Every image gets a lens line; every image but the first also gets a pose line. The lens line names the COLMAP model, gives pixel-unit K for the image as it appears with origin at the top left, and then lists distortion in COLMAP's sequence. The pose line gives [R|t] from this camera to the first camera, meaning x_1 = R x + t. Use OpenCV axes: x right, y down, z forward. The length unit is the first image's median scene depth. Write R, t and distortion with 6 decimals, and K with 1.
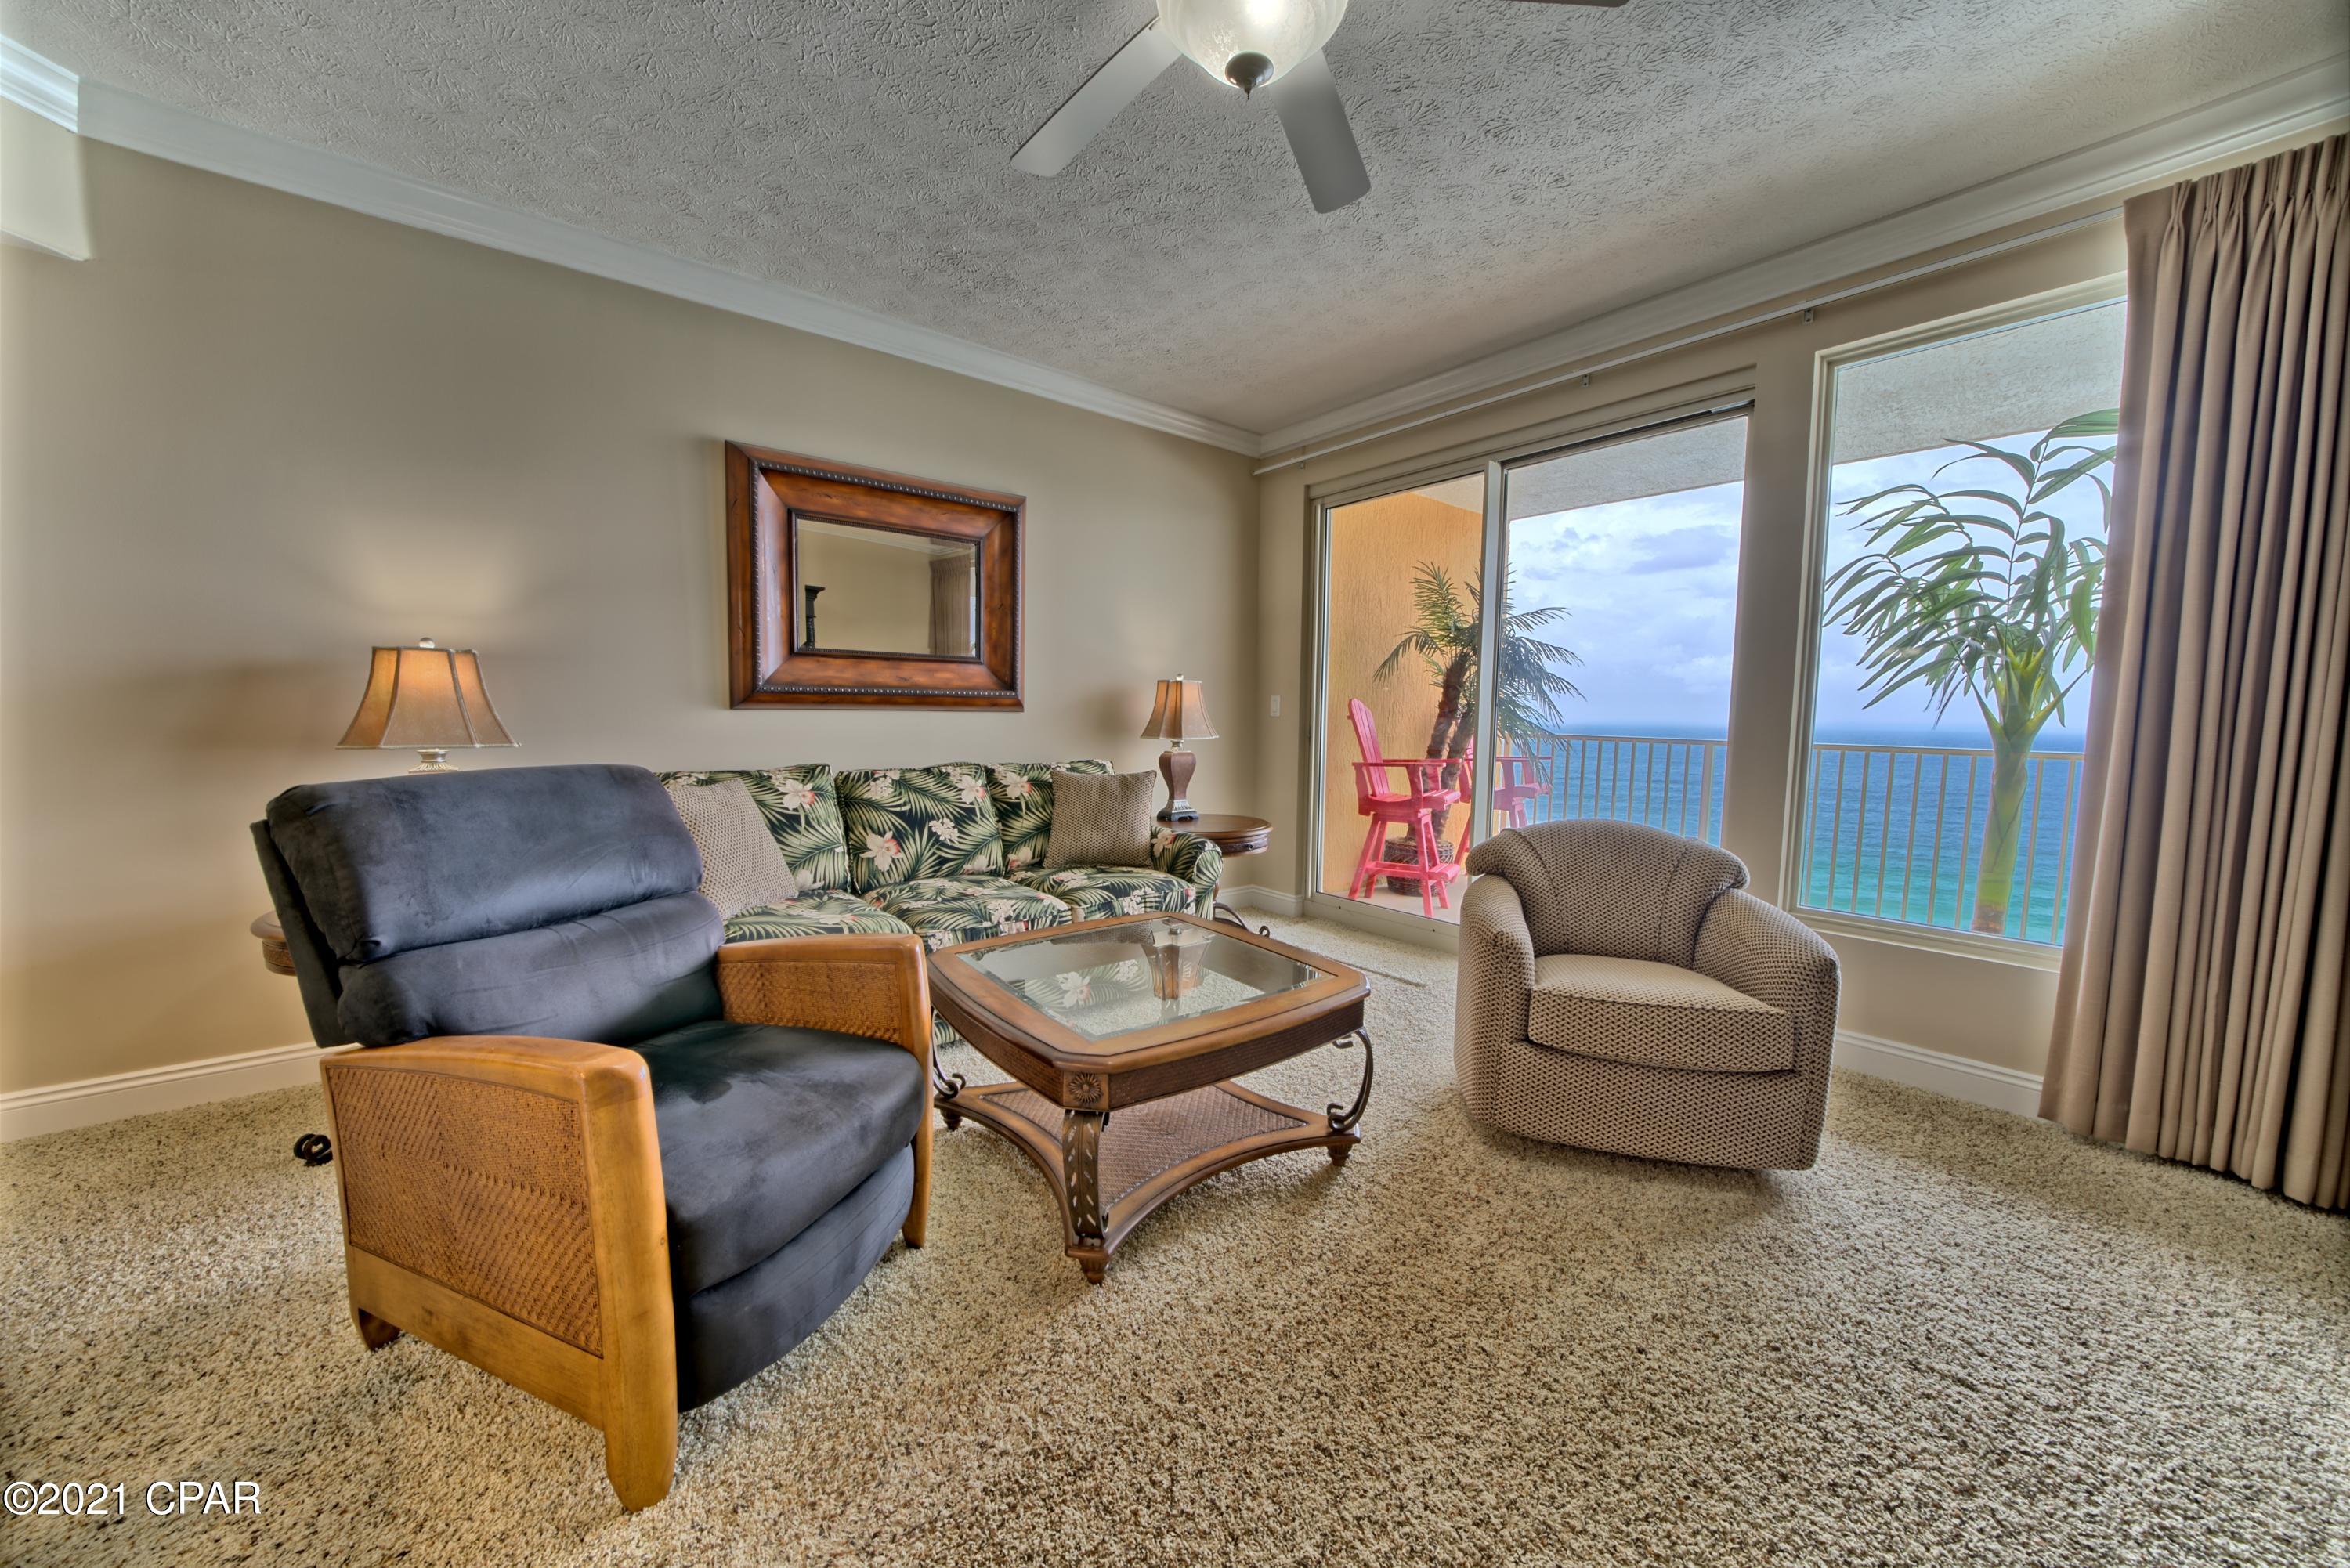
lens RADIAL K [[807.8, 0, 1172.9], [0, 807.8, 787.2], [0, 0, 1]] dist [-0.026534, 0.003123]
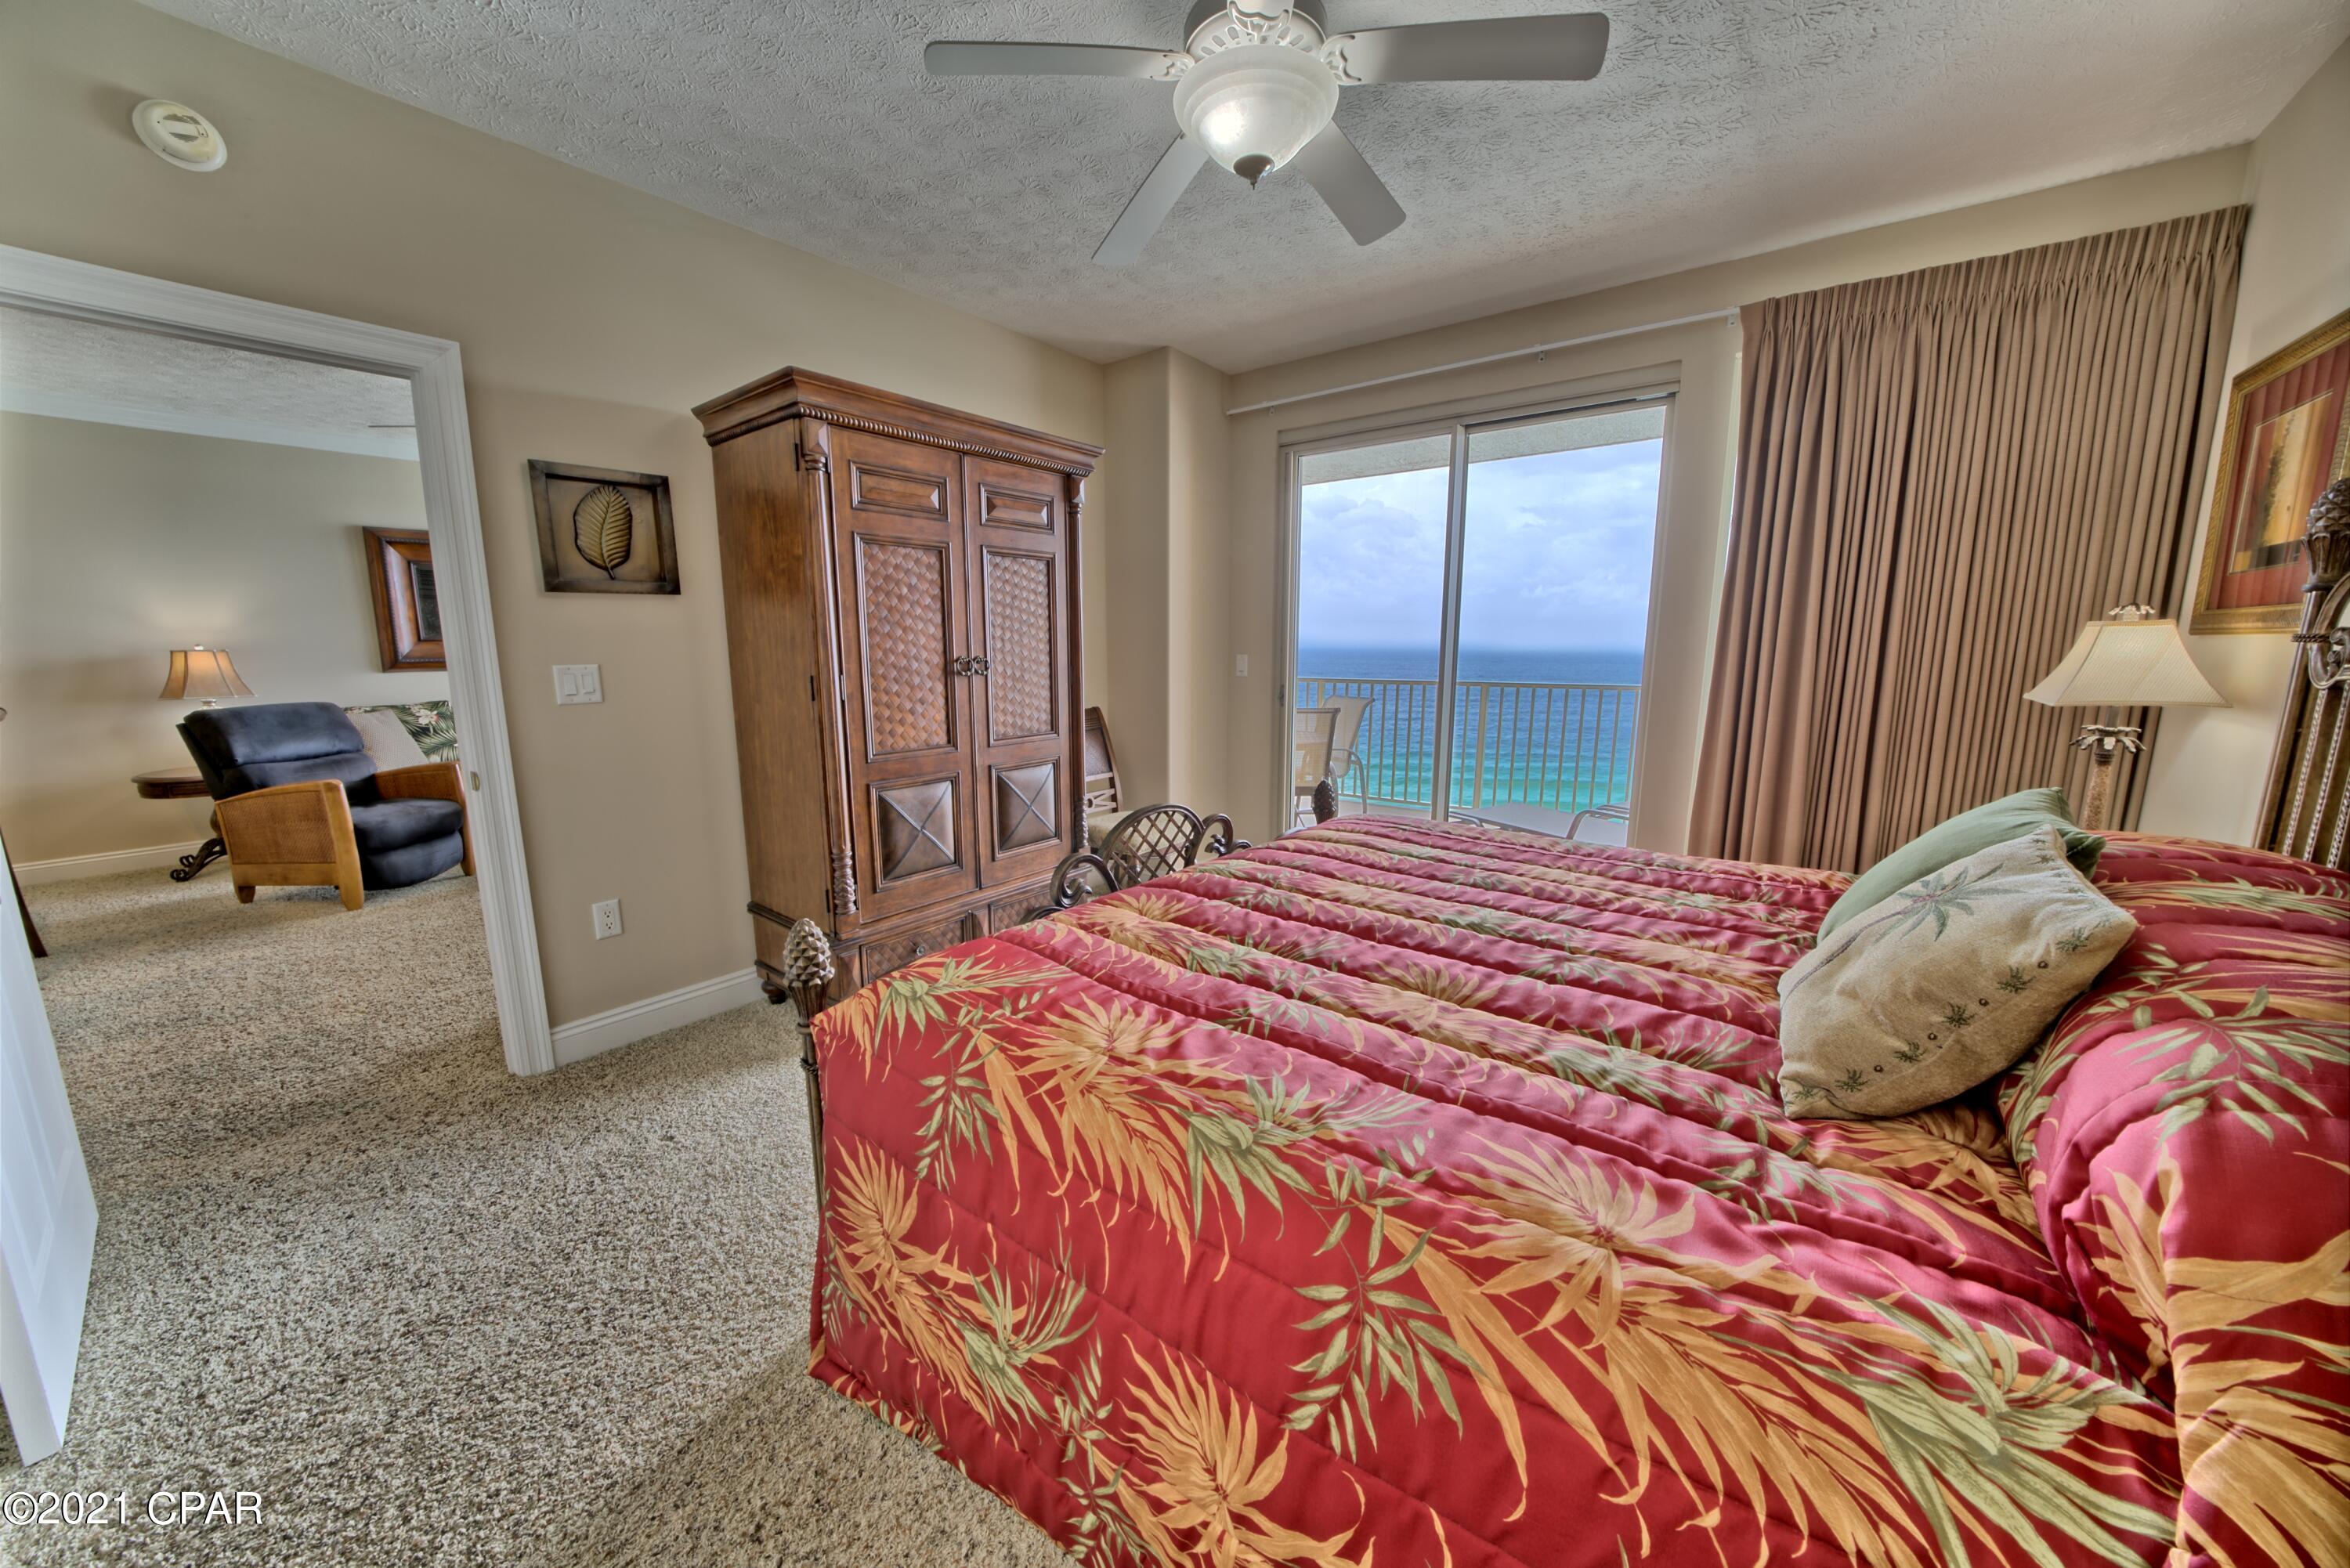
lens RADIAL K [[807.8, 0, 1189.6], [0, 807.8, 781.3], [0, 0, 1]] dist [-0.026534, 0.003123]
pose [[0.969803, -0.044830, 0.239735, 1.143098], [0.024080, 0.995759, 0.088794, 0.053793], [-0.242699, -0.080340, 0.966769, -1.747933]]
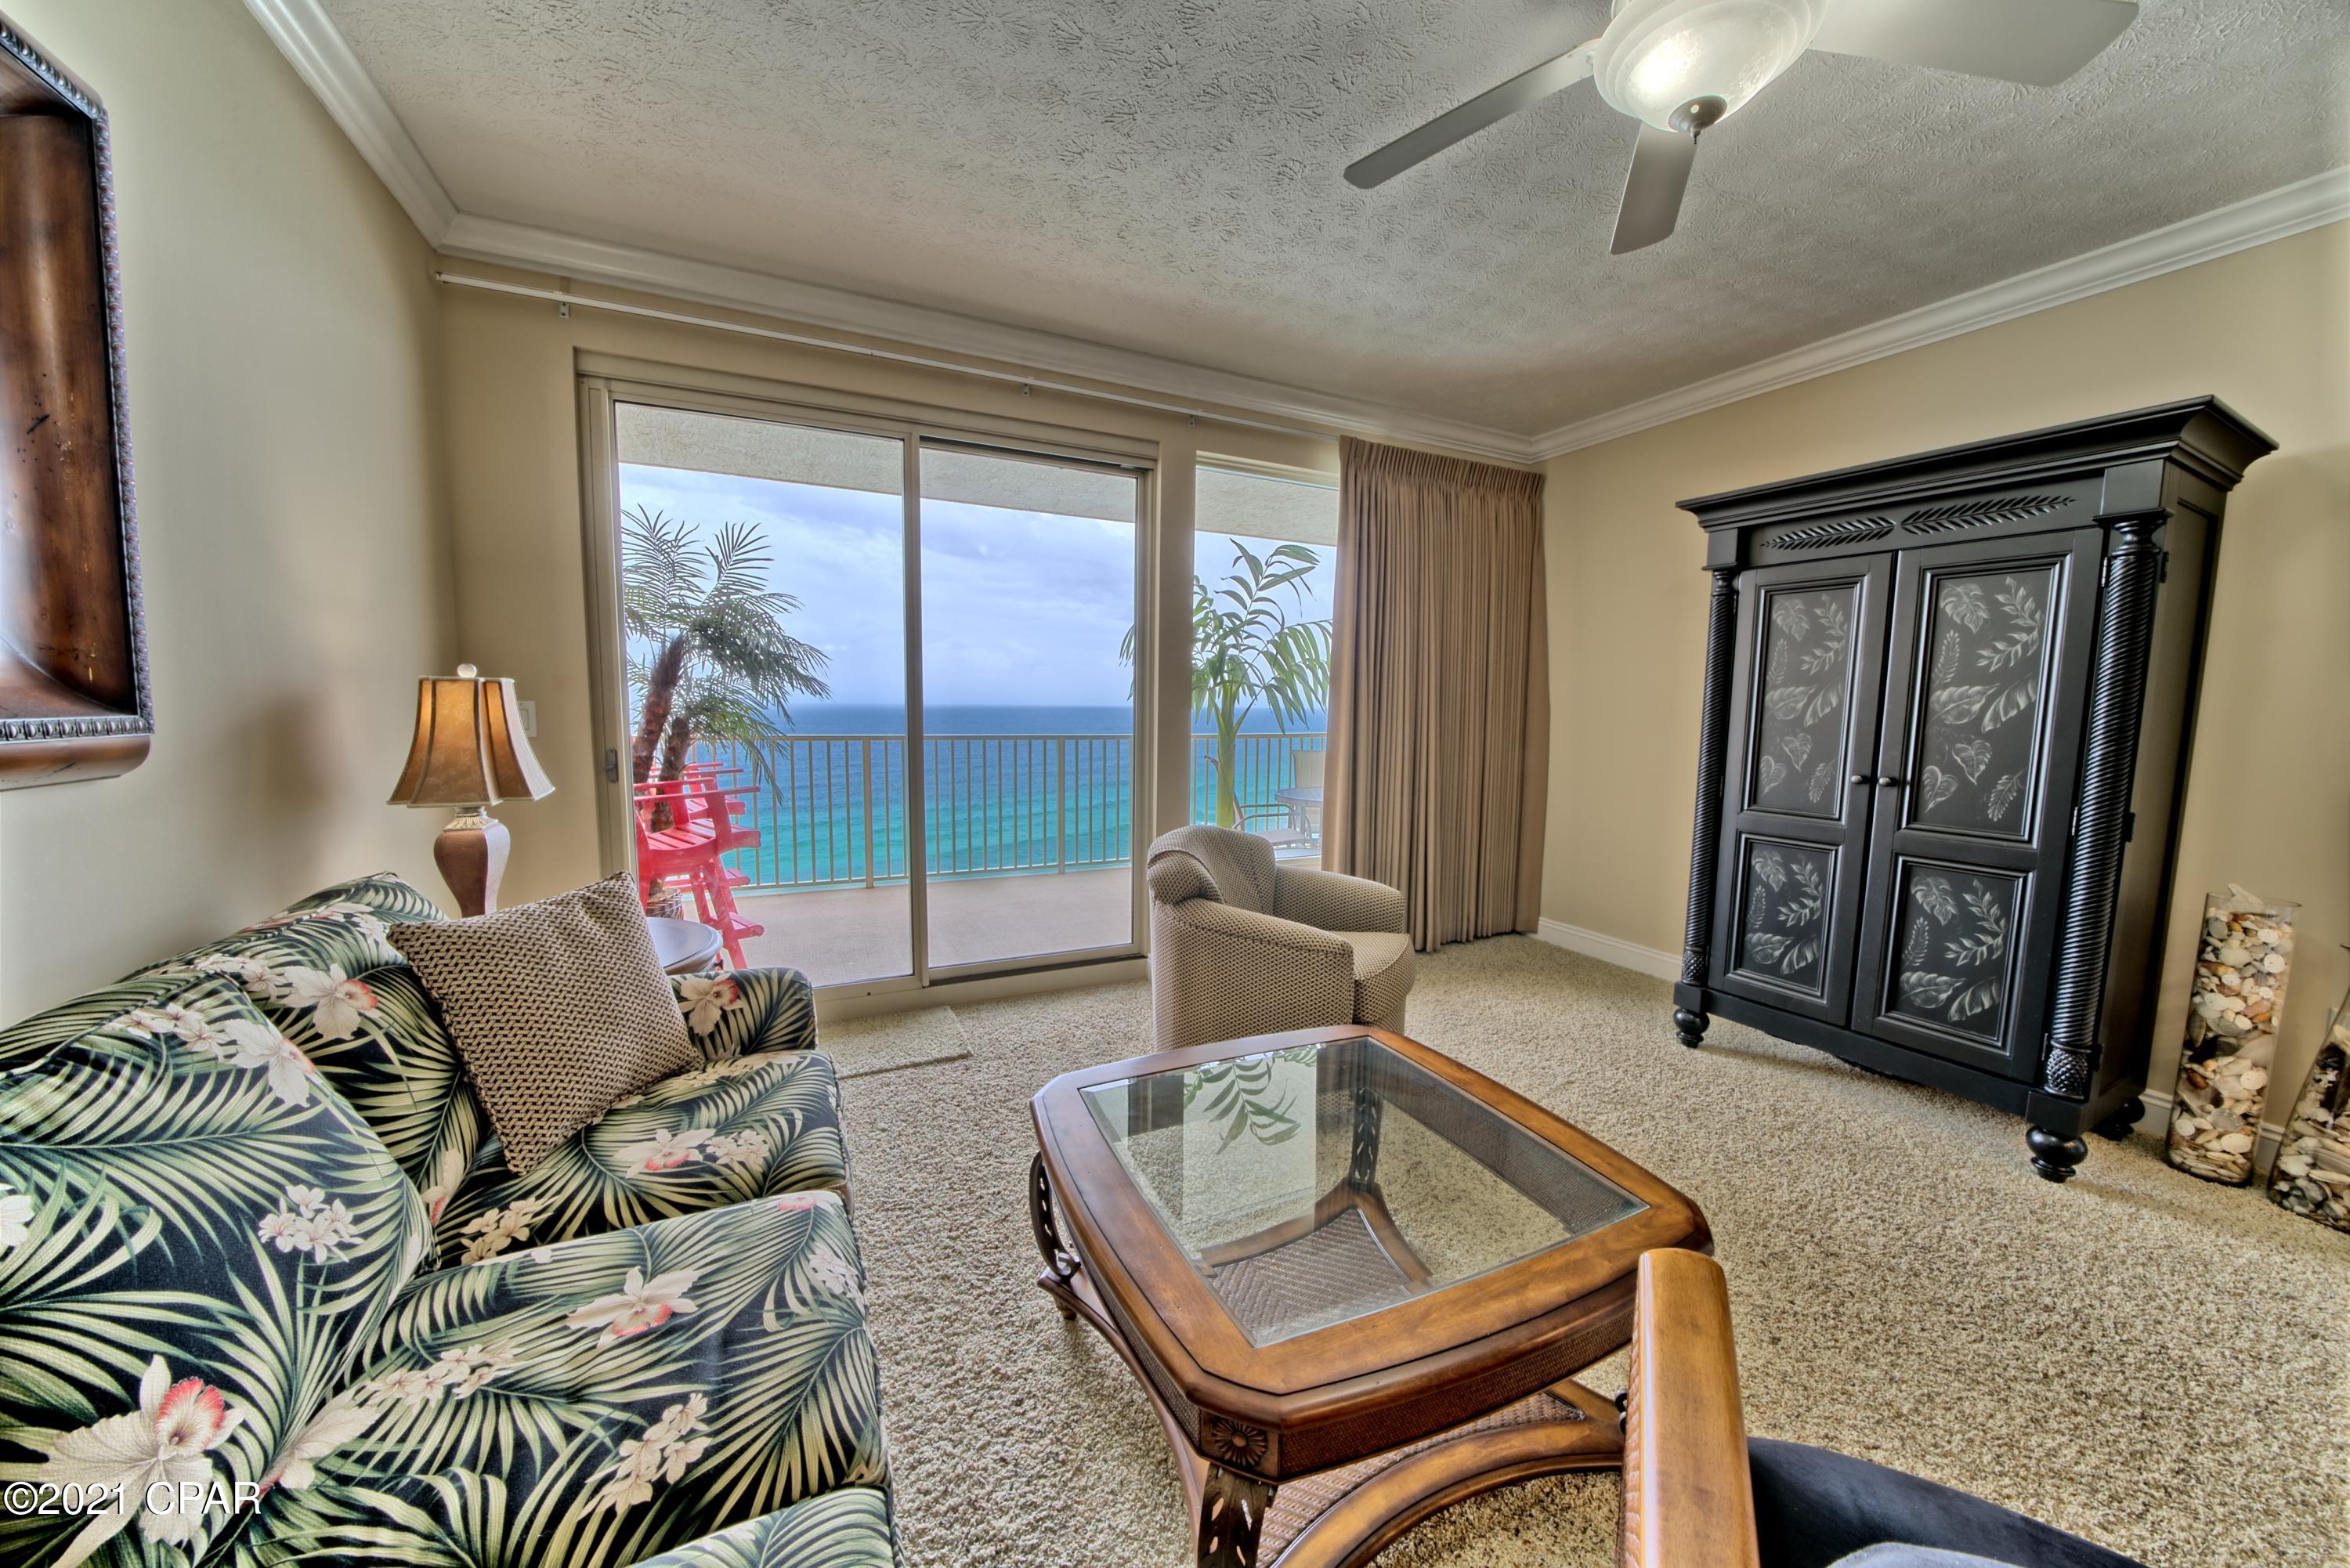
lens RADIAL K [[807.8, 0, 1172.2], [0, 807.8, 782.8], [0, 0, 1]] dist [-0.026534, 0.003123]
pose [[0.228772, -0.105287, 0.967769, -0.672451], [0.077283, 0.992961, 0.089759, -0.150292], [-0.970407, 0.054258, 0.235299, 0.913841]]
